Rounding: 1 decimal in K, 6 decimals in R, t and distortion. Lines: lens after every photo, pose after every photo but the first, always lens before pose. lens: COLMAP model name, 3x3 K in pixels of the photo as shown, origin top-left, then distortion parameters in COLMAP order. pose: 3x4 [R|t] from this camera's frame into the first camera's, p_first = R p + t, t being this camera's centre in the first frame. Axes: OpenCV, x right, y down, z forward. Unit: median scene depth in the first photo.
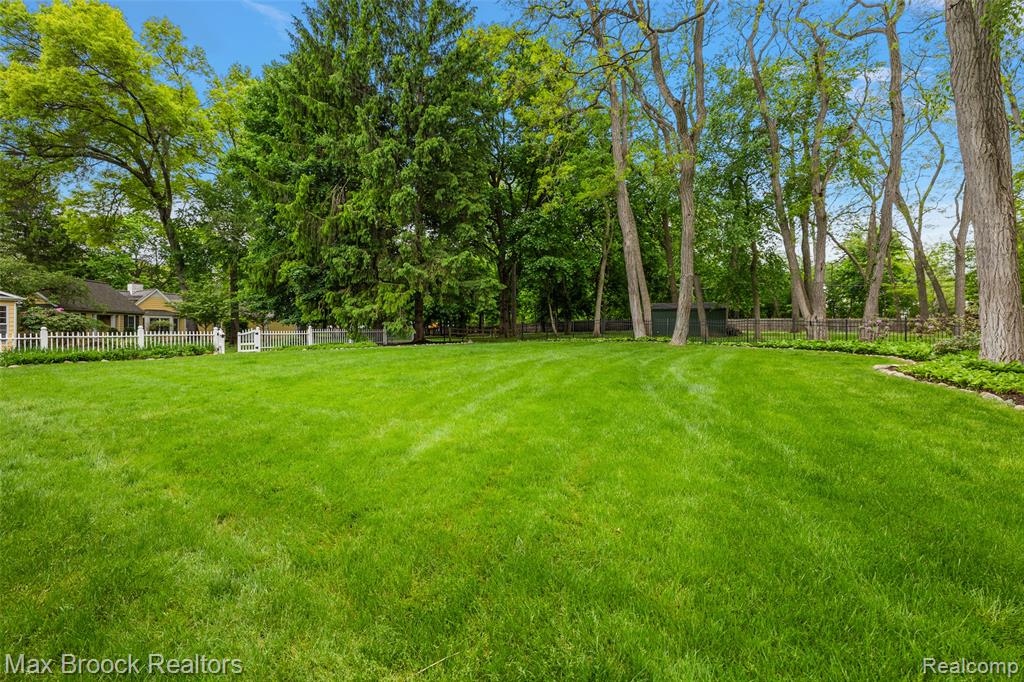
lens RADIAL K [[444.8, 0, 517.3], [0, 444.8, 320.9], [0, 0, 1]] dist [0.000354, 0.000410]
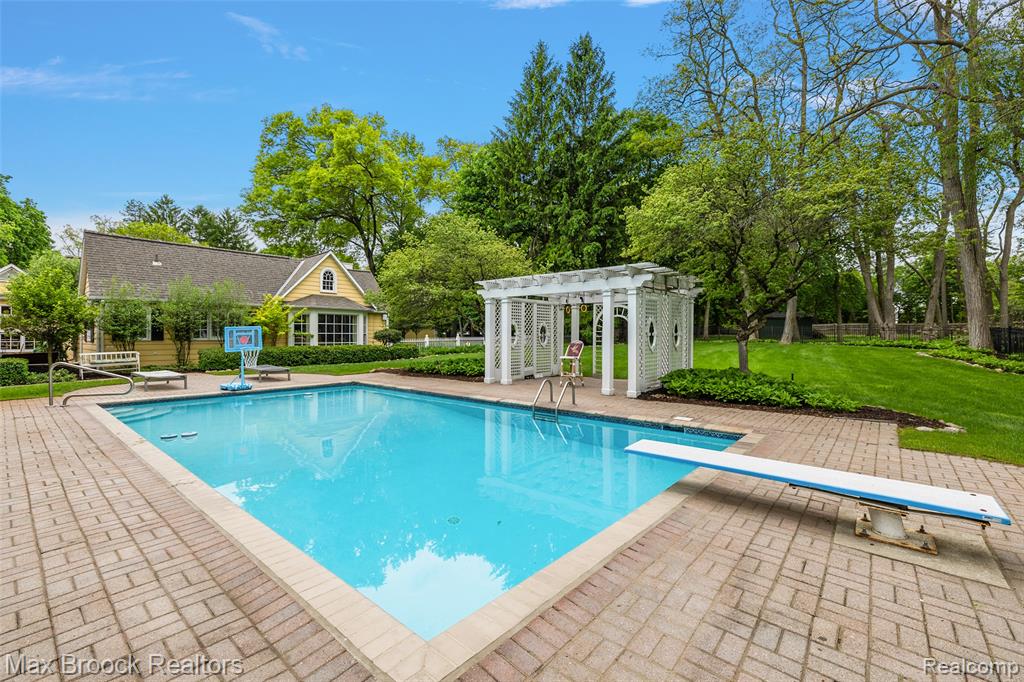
lens RADIAL K [[444.8, 0, 517.3], [0, 444.8, 320.9], [0, 0, 1]] dist [0.000354, 0.000410]
pose [[0.993444, -0.009573, -0.113917, -0.312044], [0.008180, 0.999886, -0.012688, -0.010809], [0.114026, 0.011673, 0.993409, -0.503485]]
